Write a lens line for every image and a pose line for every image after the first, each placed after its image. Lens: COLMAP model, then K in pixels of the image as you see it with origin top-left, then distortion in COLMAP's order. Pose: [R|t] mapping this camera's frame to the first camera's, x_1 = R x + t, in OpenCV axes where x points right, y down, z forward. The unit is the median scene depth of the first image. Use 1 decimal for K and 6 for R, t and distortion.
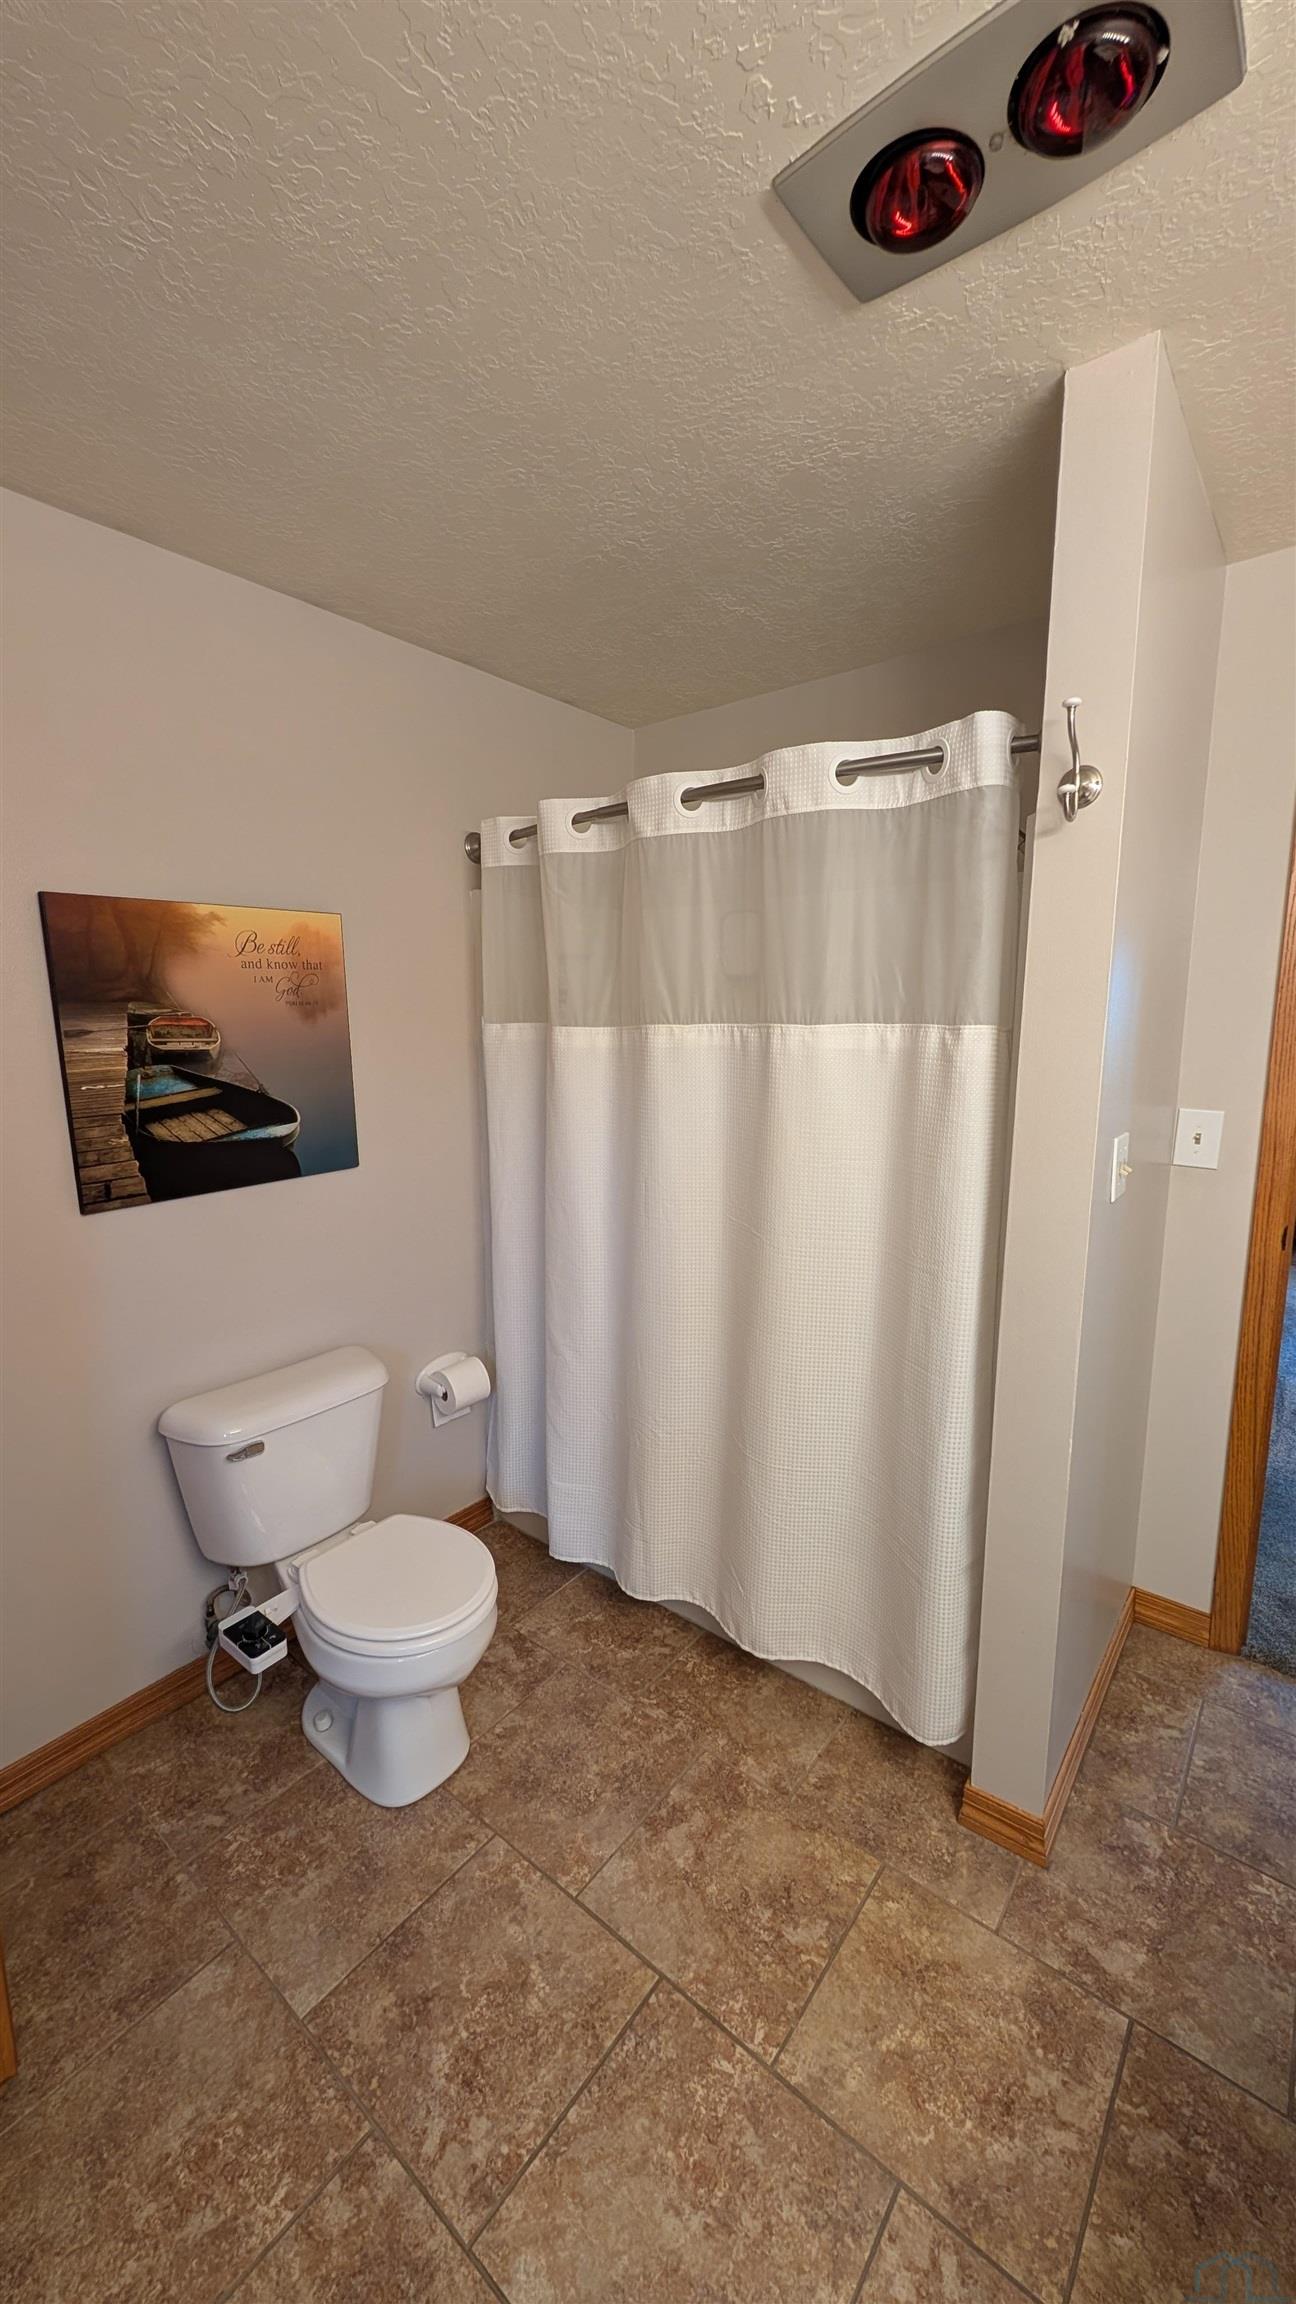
lens RADIAL K [[868.2, 0, 651.8], [0, 868.2, 1154.6], [0, 0, 1]] dist [0.000909, 0.000282]
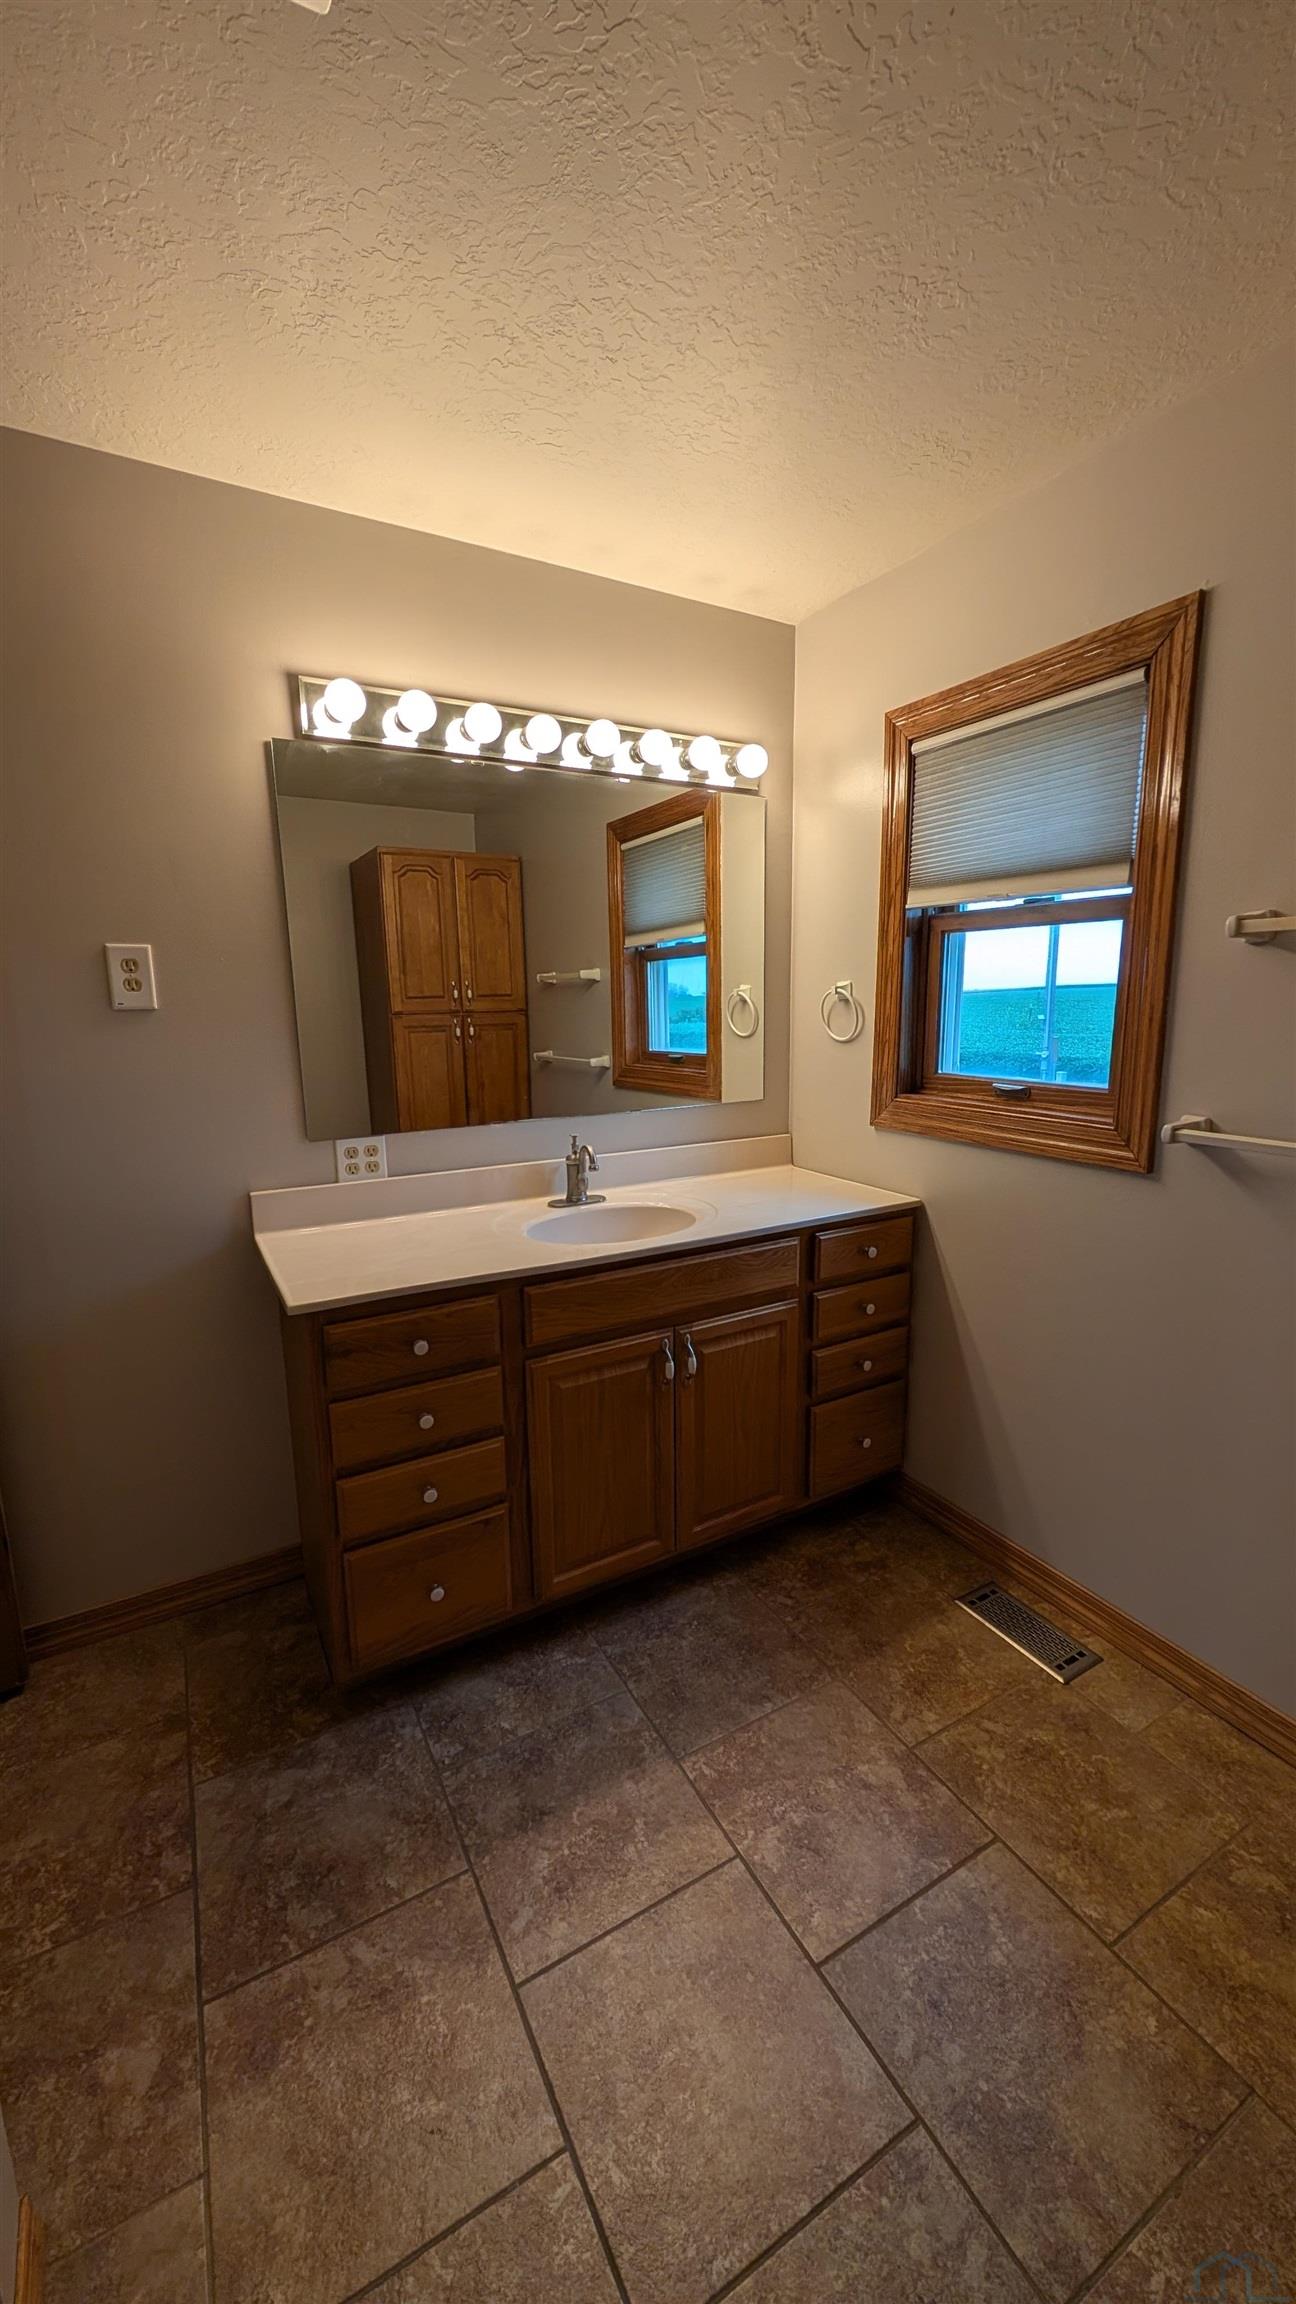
lens RADIAL K [[868.2, 0, 651.8], [0, 868.2, 1154.6], [0, 0, 1]] dist [0.000909, 0.000282]
pose [[-0.929227, -0.047279, 0.366471, -0.156970], [0.080735, 0.941840, 0.326220, -0.104787], [-0.360581, 0.332720, -0.871366, 1.060399]]
